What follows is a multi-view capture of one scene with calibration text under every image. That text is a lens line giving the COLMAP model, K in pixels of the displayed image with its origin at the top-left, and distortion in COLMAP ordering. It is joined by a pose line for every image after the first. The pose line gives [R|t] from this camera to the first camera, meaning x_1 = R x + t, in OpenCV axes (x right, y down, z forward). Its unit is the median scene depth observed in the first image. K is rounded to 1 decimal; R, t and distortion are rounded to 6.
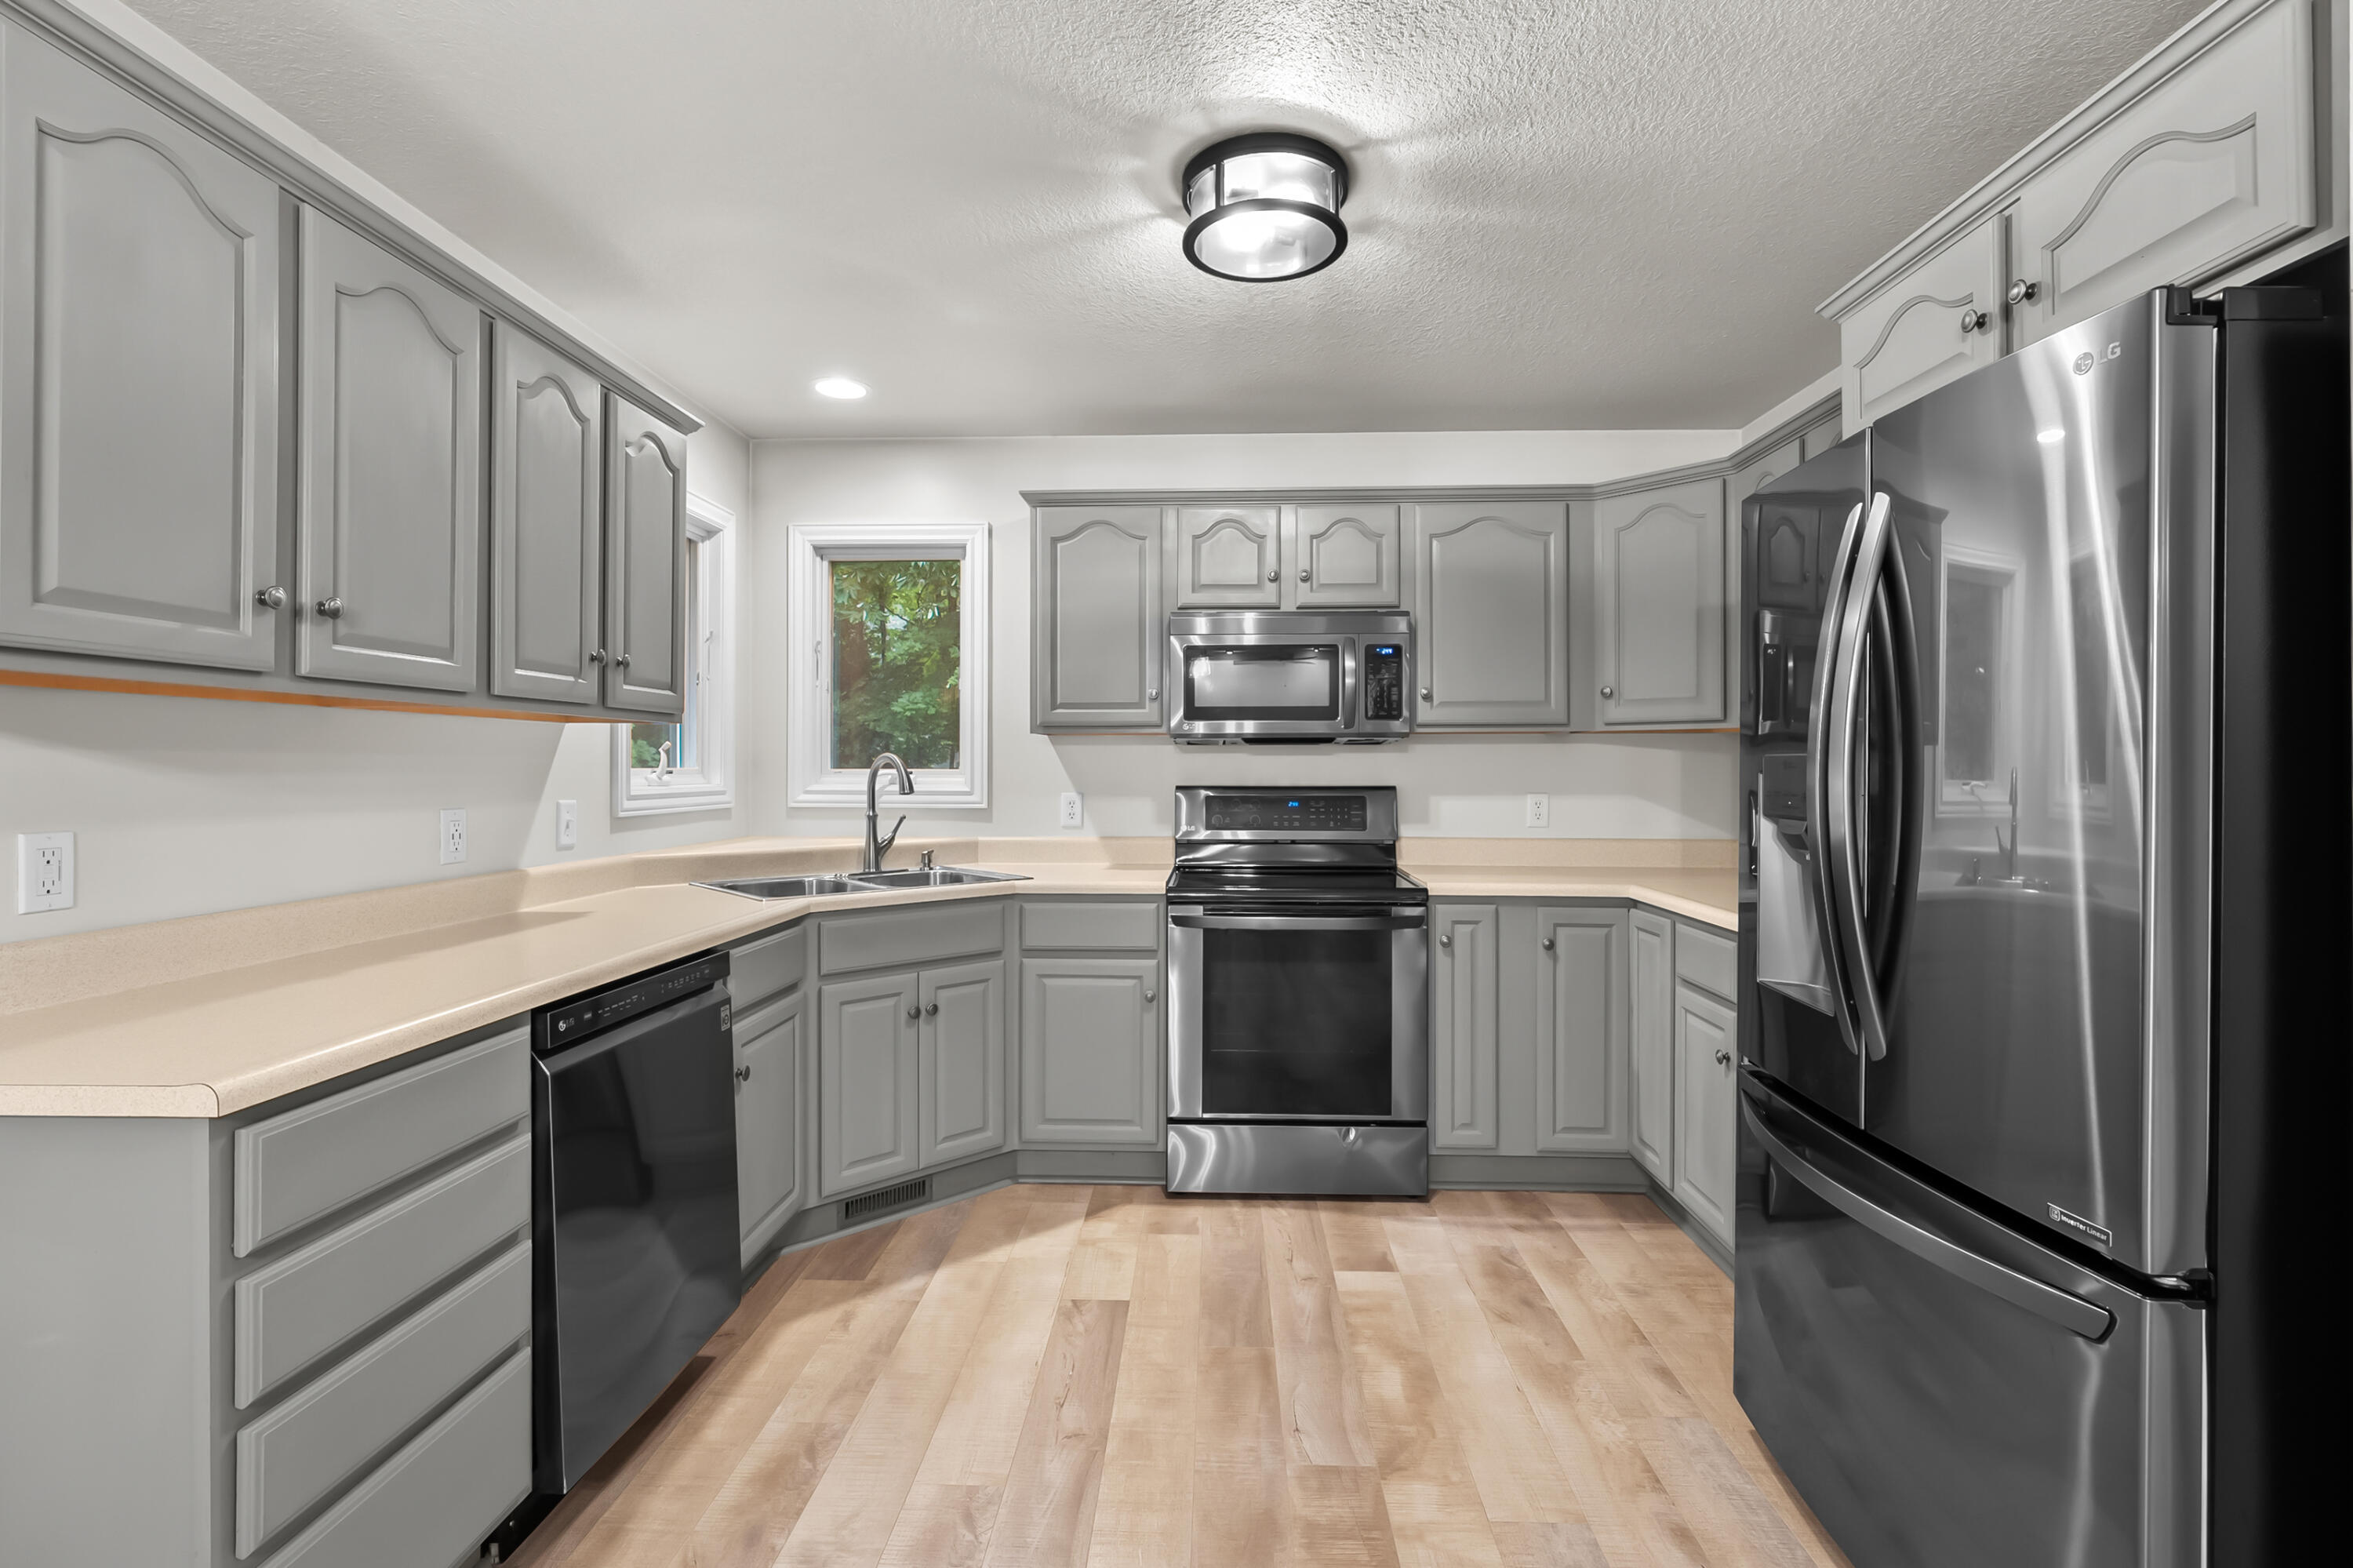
lens RADIAL K [[1067.1, 0, 1178.4], [0, 1067.1, 760.3], [0, 0, 1]] dist [-0.007689, 0.004374]
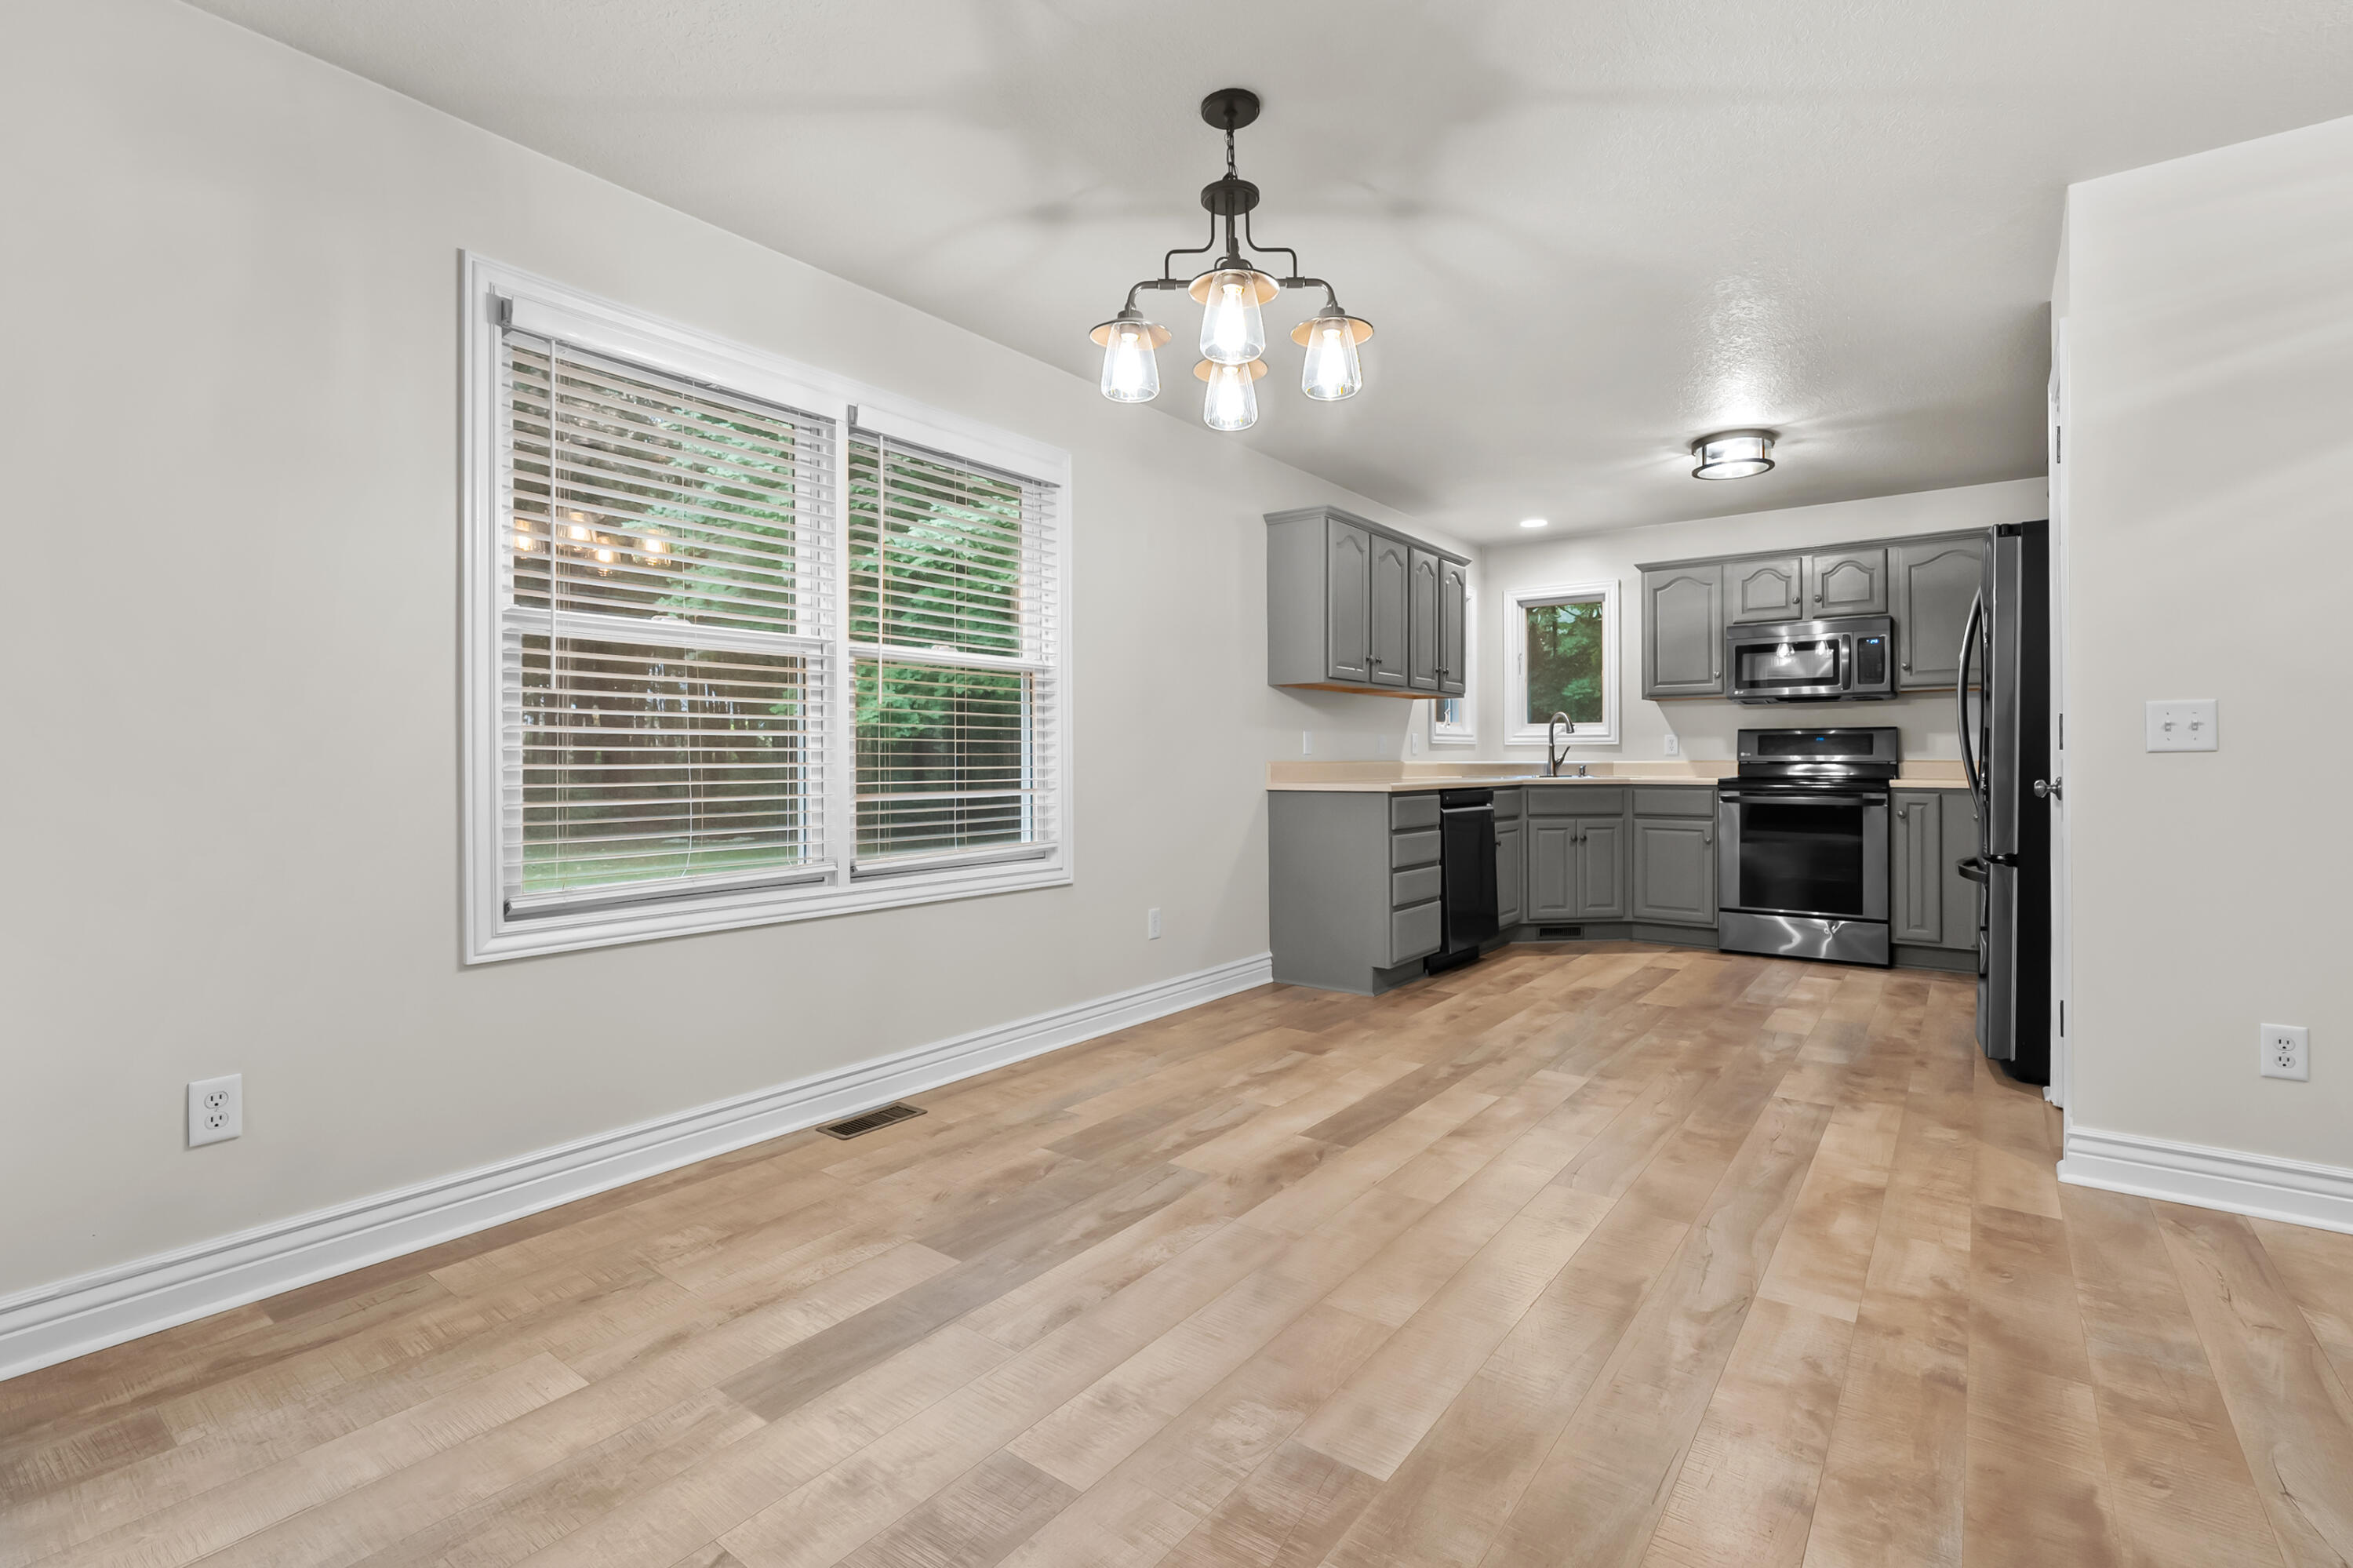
lens RADIAL K [[1067.1, 0, 1179.8], [0, 1067.1, 758.4], [0, 0, 1]] dist [-0.007689, 0.004374]
pose [[0.820949, -0.002253, -0.570997, 0.282201], [0.006170, 0.999969, 0.004926, 0.068831], [0.570968, -0.007567, 0.820937, -1.044343]]
